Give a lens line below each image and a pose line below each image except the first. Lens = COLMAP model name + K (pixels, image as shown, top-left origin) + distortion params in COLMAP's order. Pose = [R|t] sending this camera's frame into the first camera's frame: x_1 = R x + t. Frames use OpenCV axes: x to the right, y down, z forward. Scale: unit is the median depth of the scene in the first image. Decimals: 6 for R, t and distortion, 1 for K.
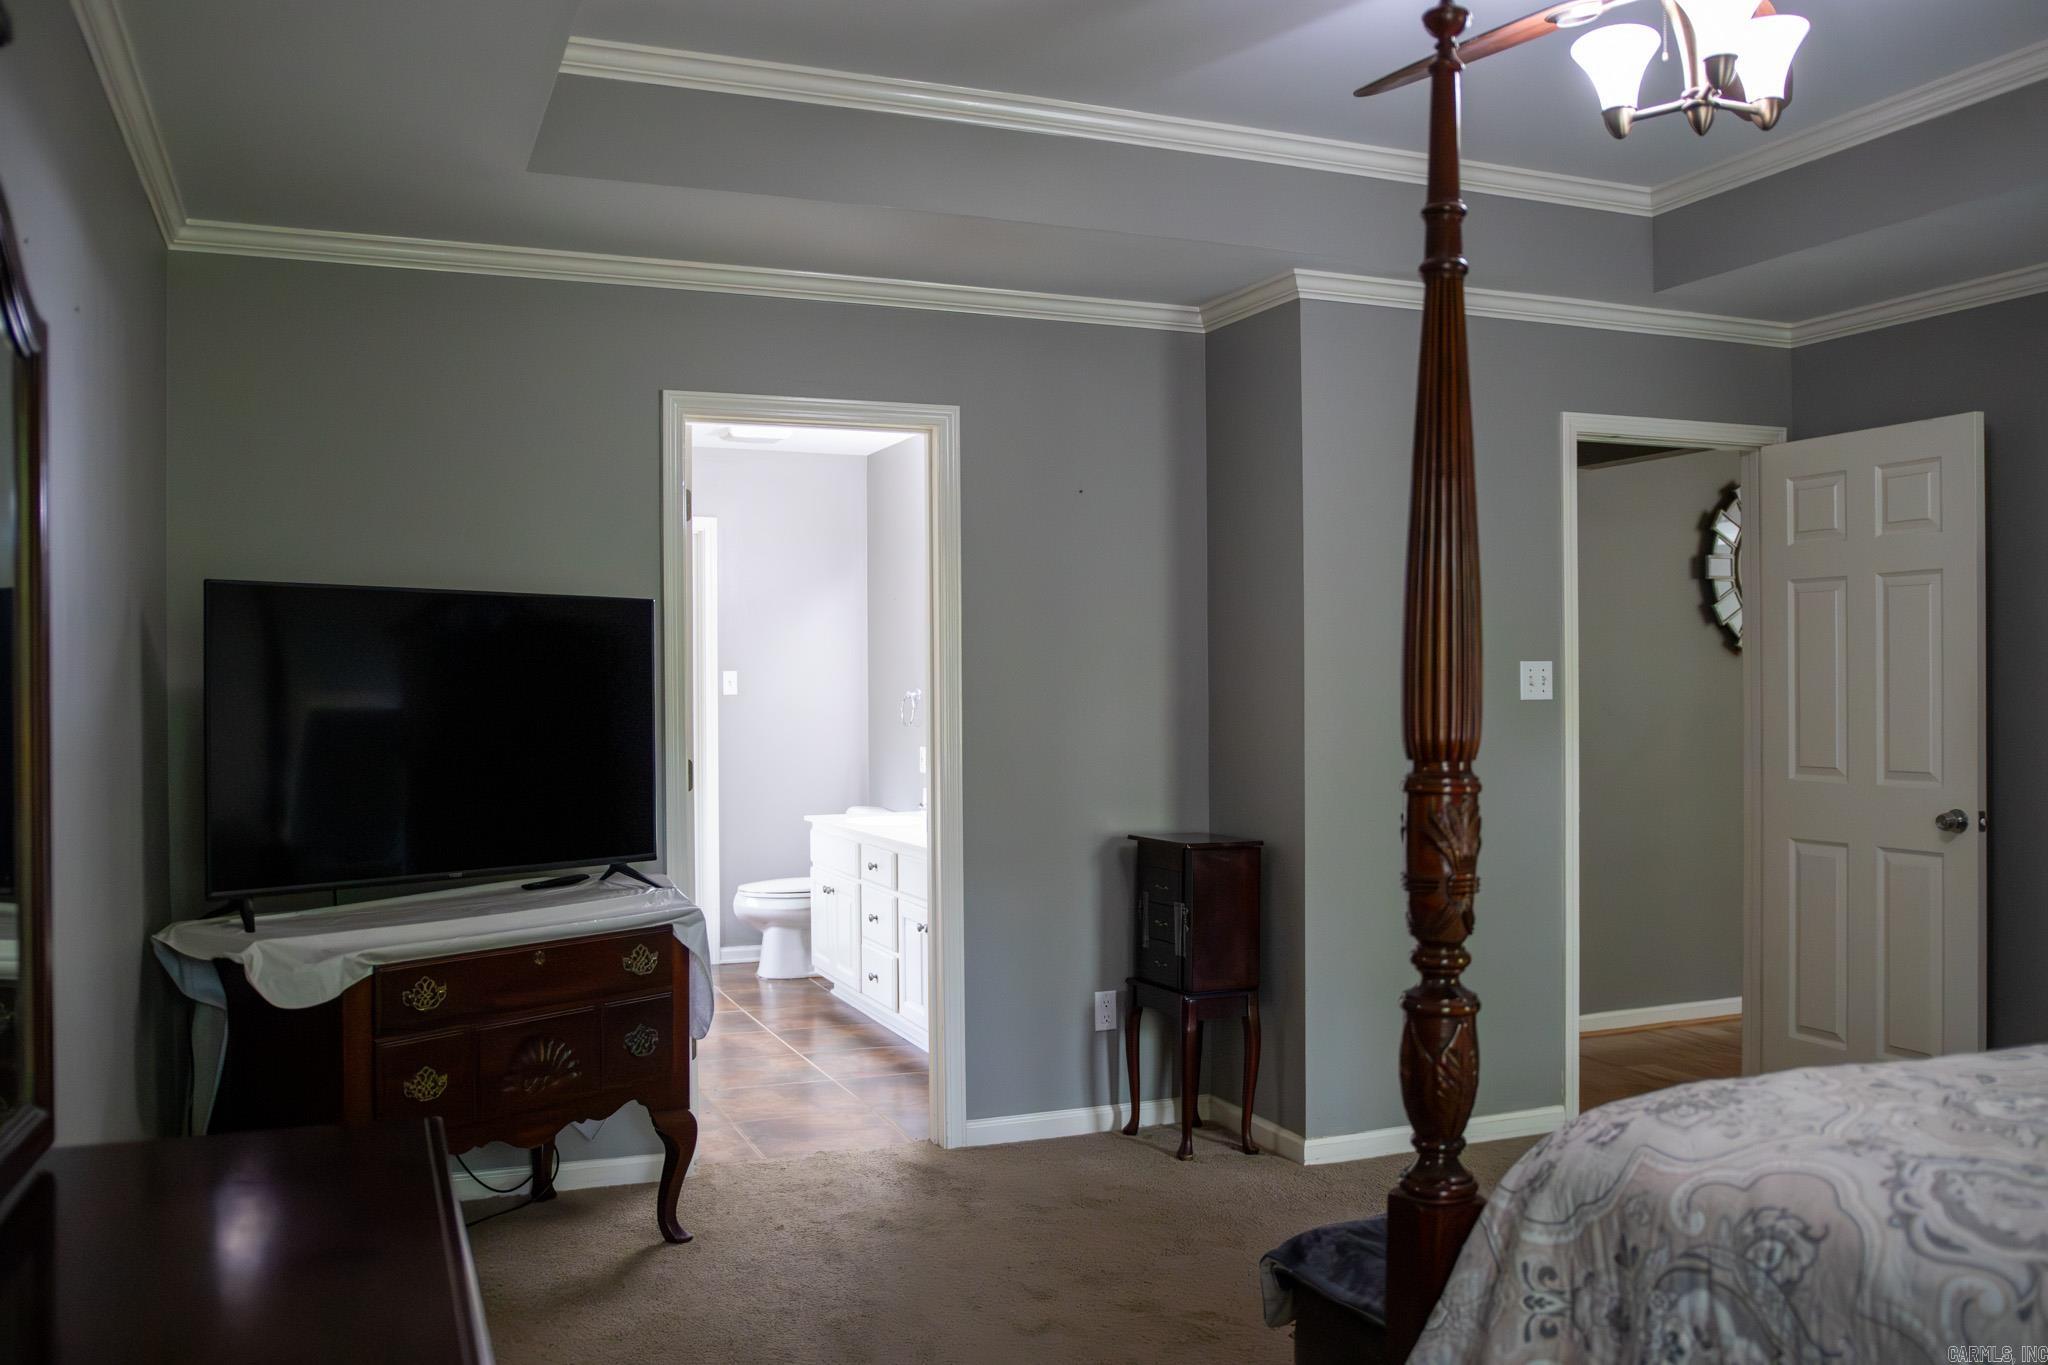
lens RADIAL K [[1703.3, 0, 1025.6], [0, 1703.3, 686.1], [0, 0, 1]] dist [-0.081812, 0.068316]
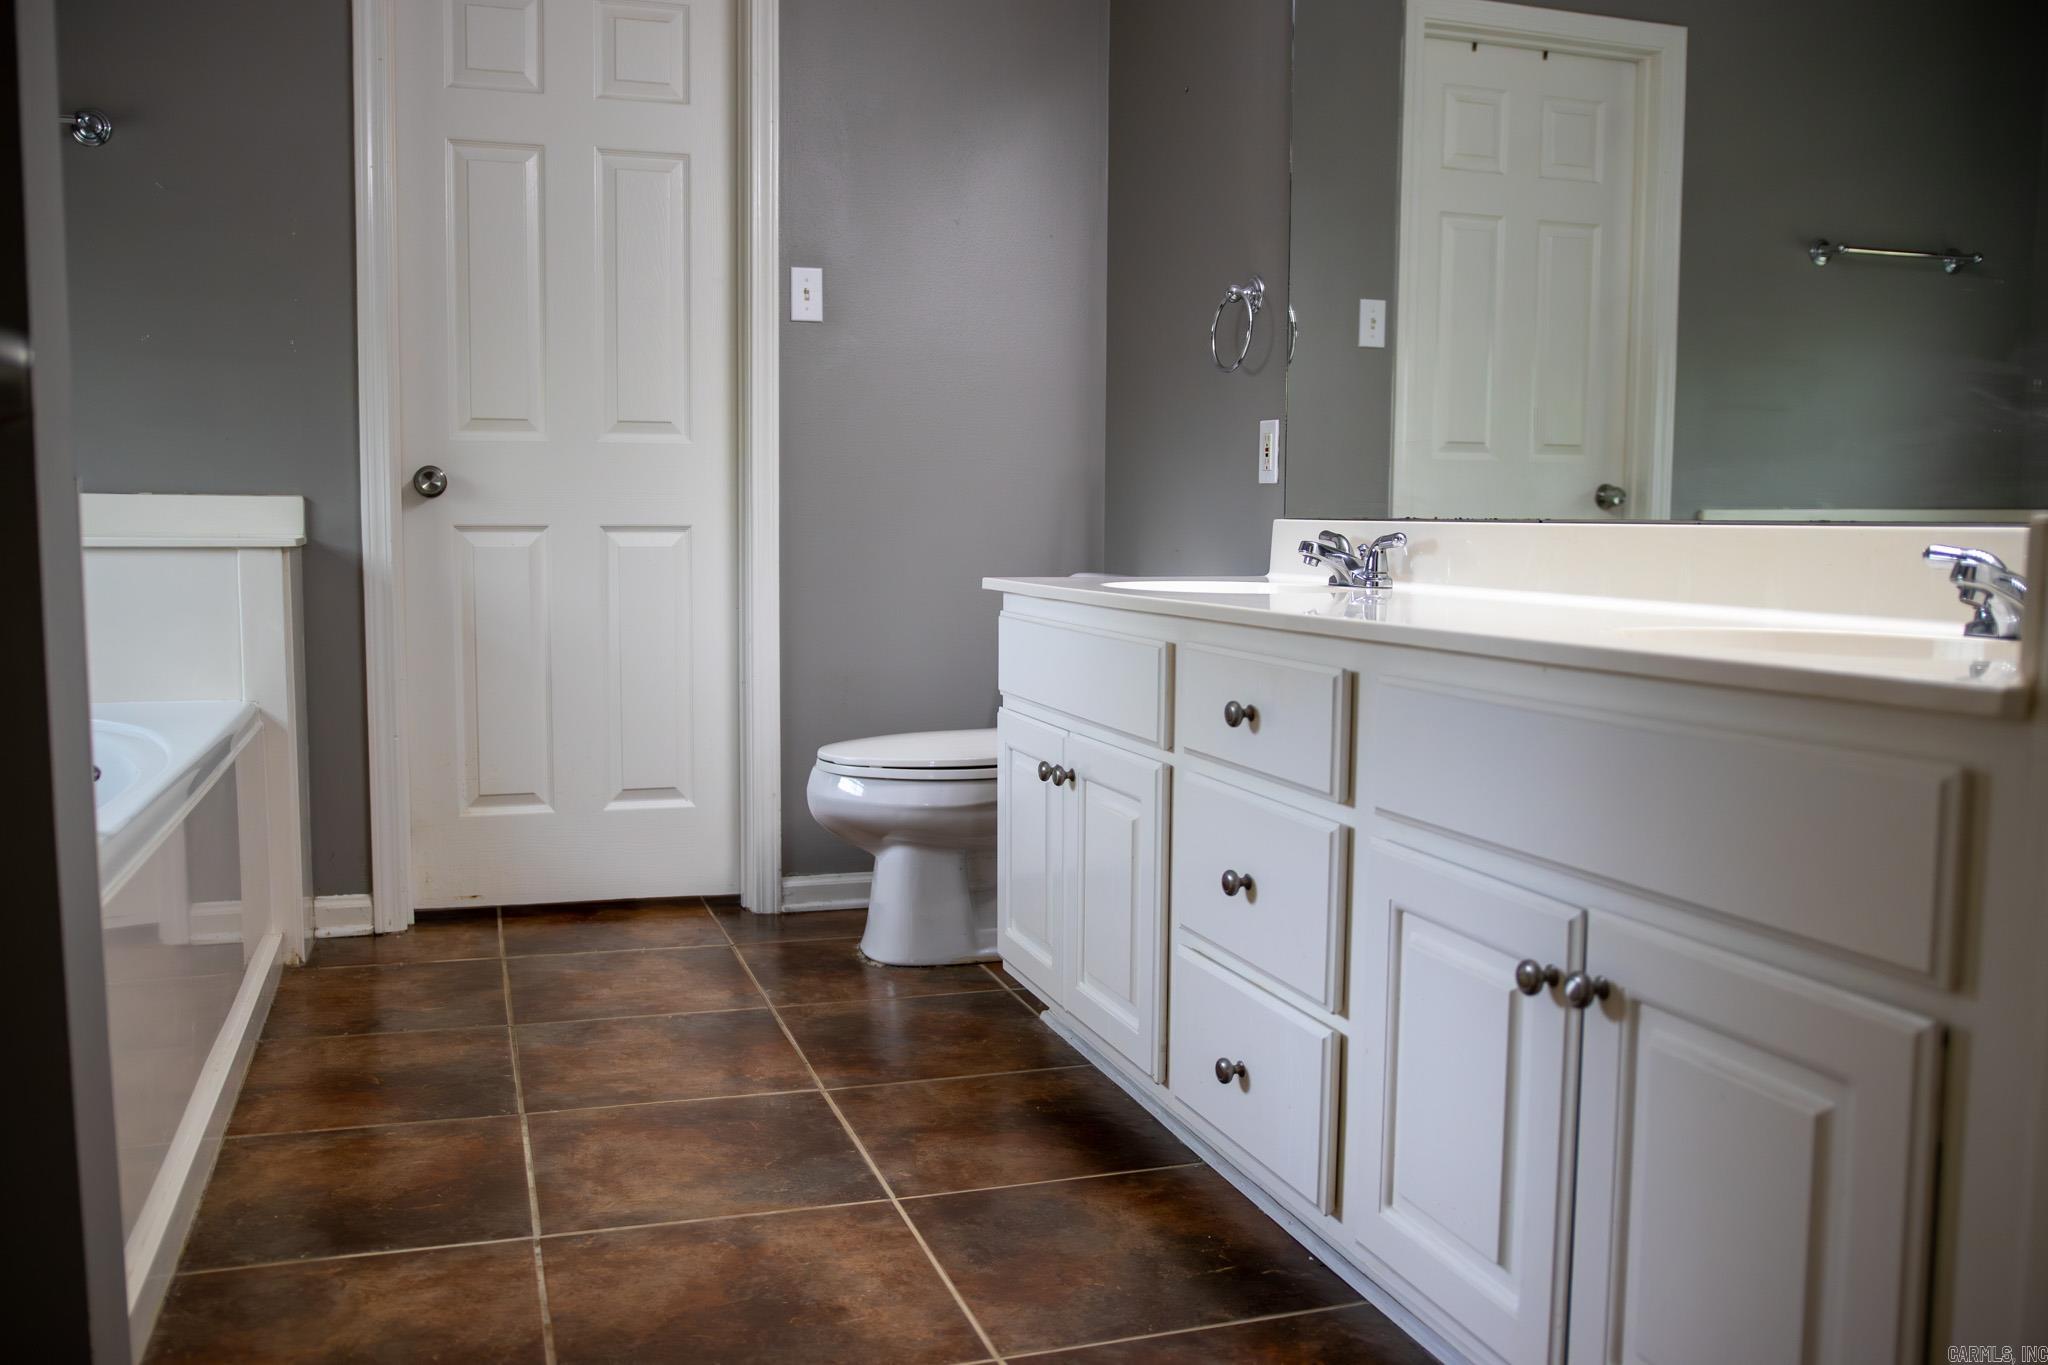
lens RADIAL K [[1703.3, 0, 1022.1], [0, 1703.3, 680.7], [0, 0, 1]] dist [-0.081812, 0.068316]
pose [[0.997767, 0.020869, -0.063442, -0.092032], [-0.014896, 0.995534, 0.093217, 0.060864], [0.065104, -0.092064, 0.993622, 0.584097]]
